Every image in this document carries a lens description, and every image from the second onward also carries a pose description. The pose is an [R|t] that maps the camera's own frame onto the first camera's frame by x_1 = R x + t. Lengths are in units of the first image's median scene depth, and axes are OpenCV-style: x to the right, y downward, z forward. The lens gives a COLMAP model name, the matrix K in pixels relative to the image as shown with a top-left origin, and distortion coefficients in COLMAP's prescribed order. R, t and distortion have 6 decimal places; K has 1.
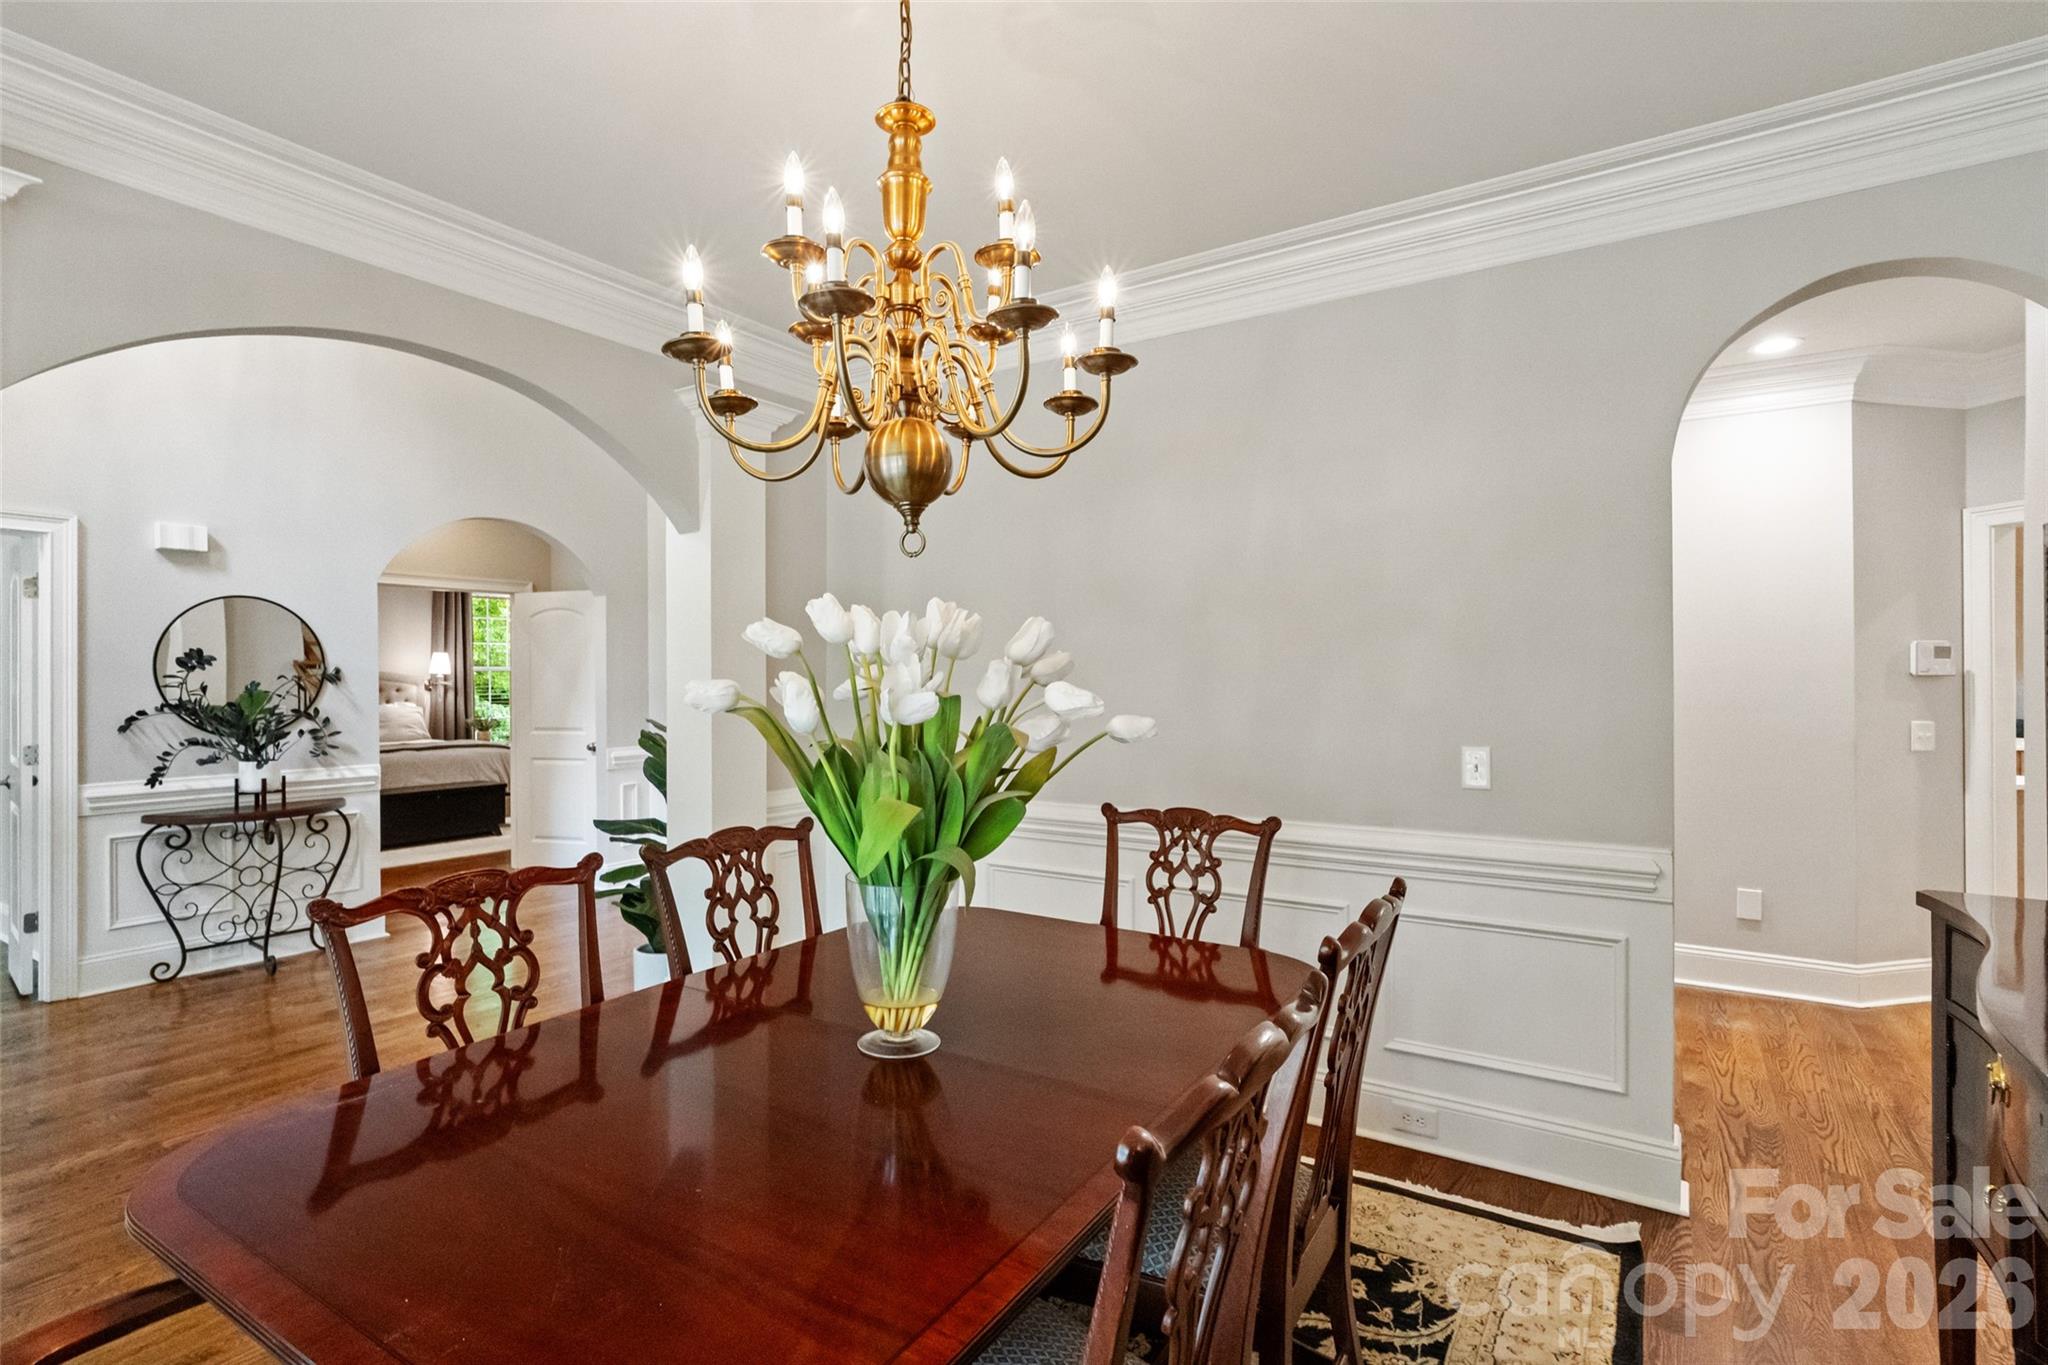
lens RADIAL K [[970.4, 0, 1030.7], [0, 970.4, 685.1], [0, 0, 1]] dist [-0.009003, 0.000047]
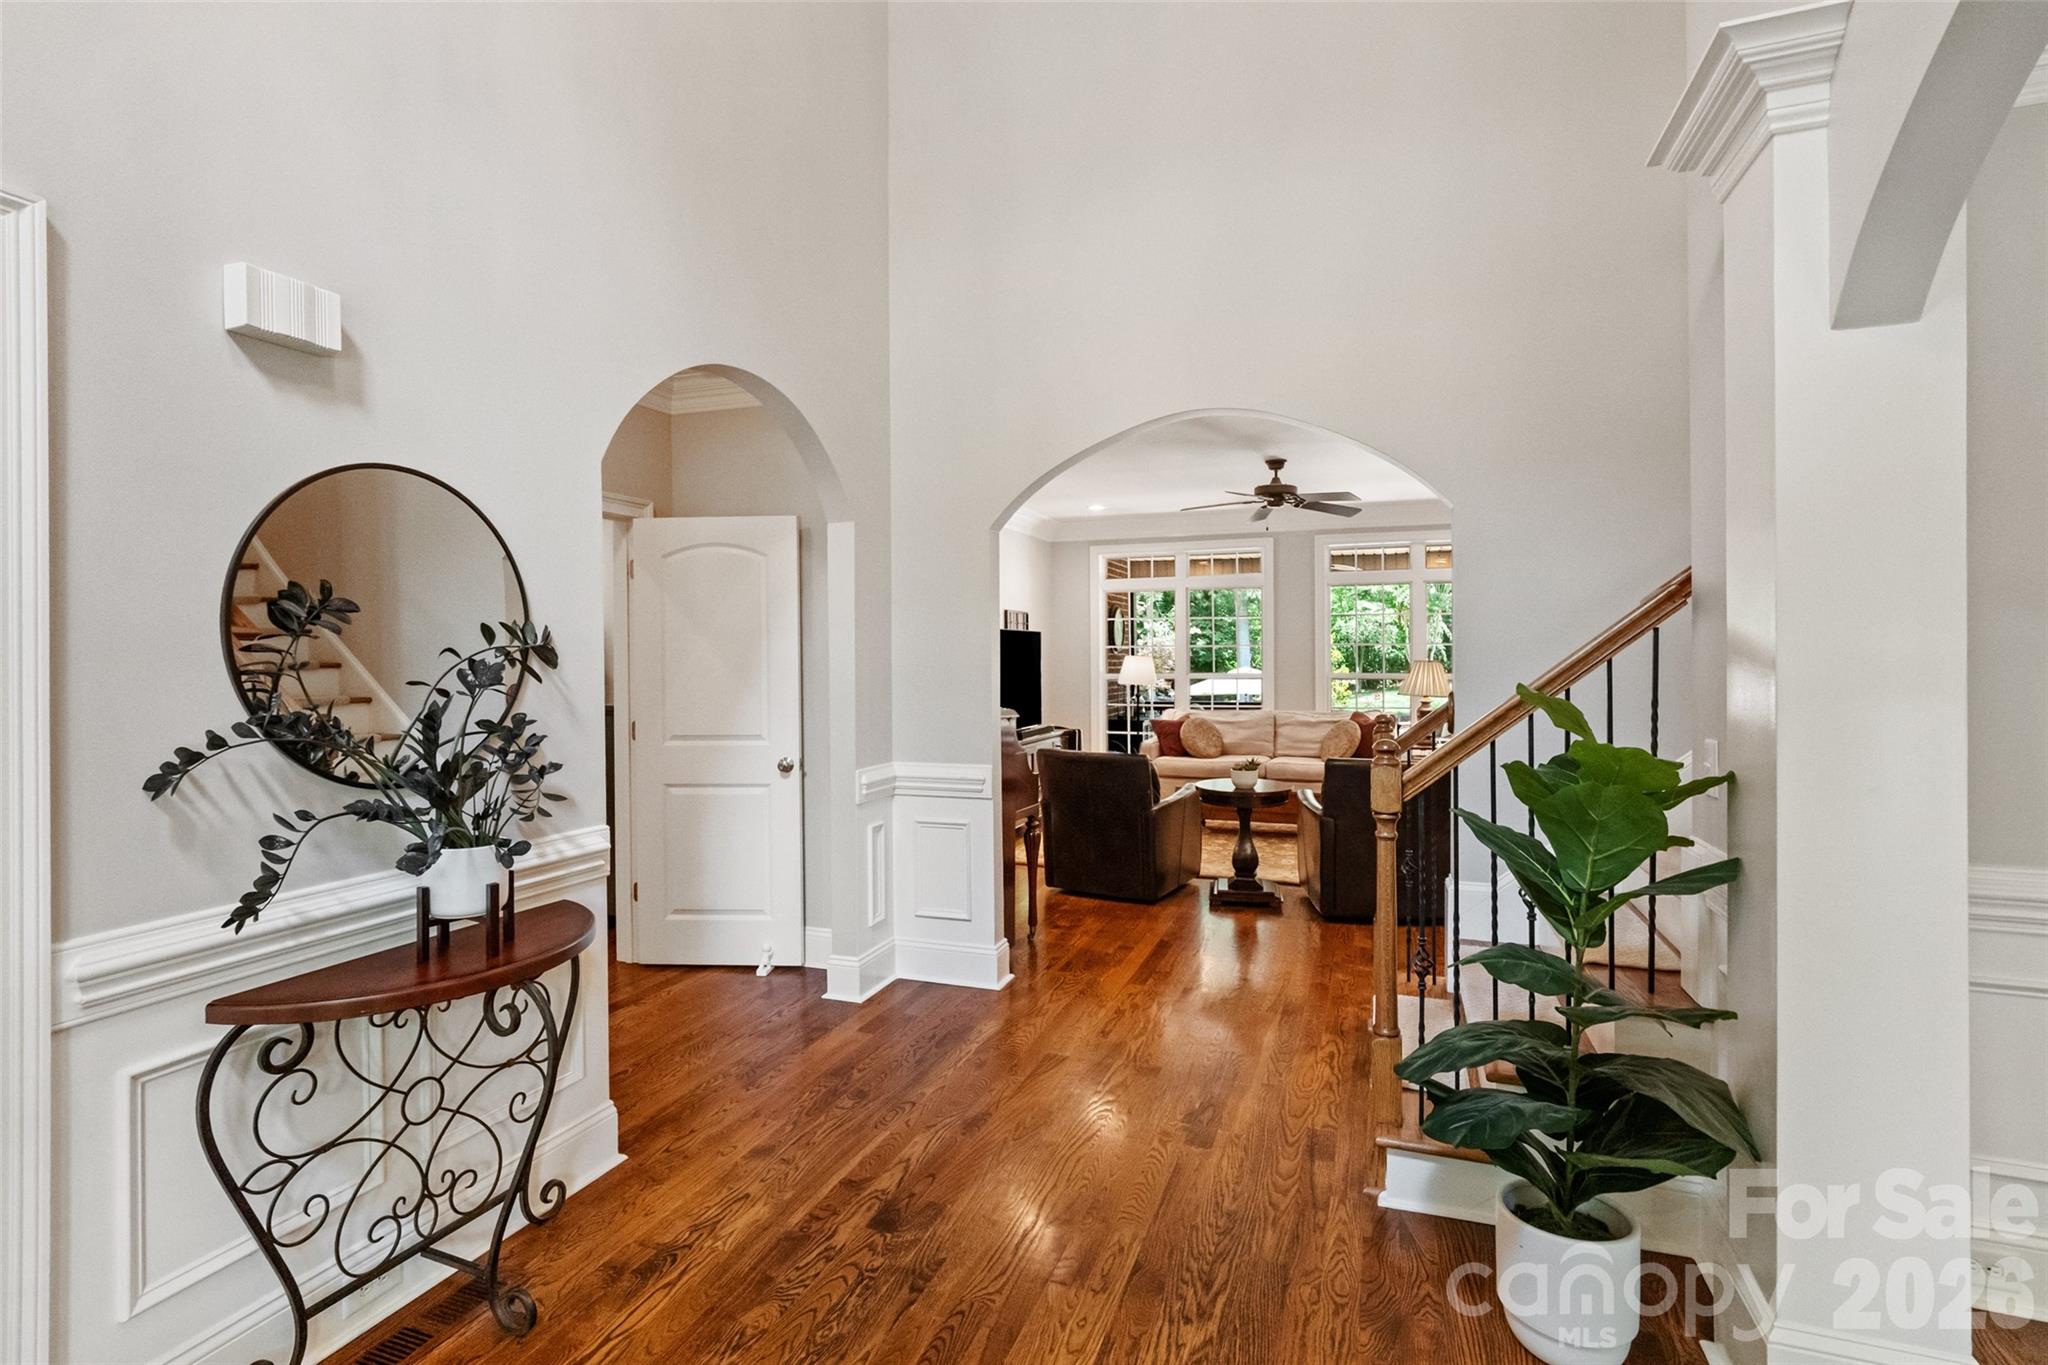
lens RADIAL K [[970.4, 0, 1027.3], [0, 970.4, 668.0], [0, 0, 1]] dist [-0.009003, 0.000047]
pose [[0.974152, -0.001301, 0.225888, -0.673263], [0.000710, 0.999996, 0.002695, -0.001213], [-0.225891, -0.002465, 0.974150, 0.533677]]
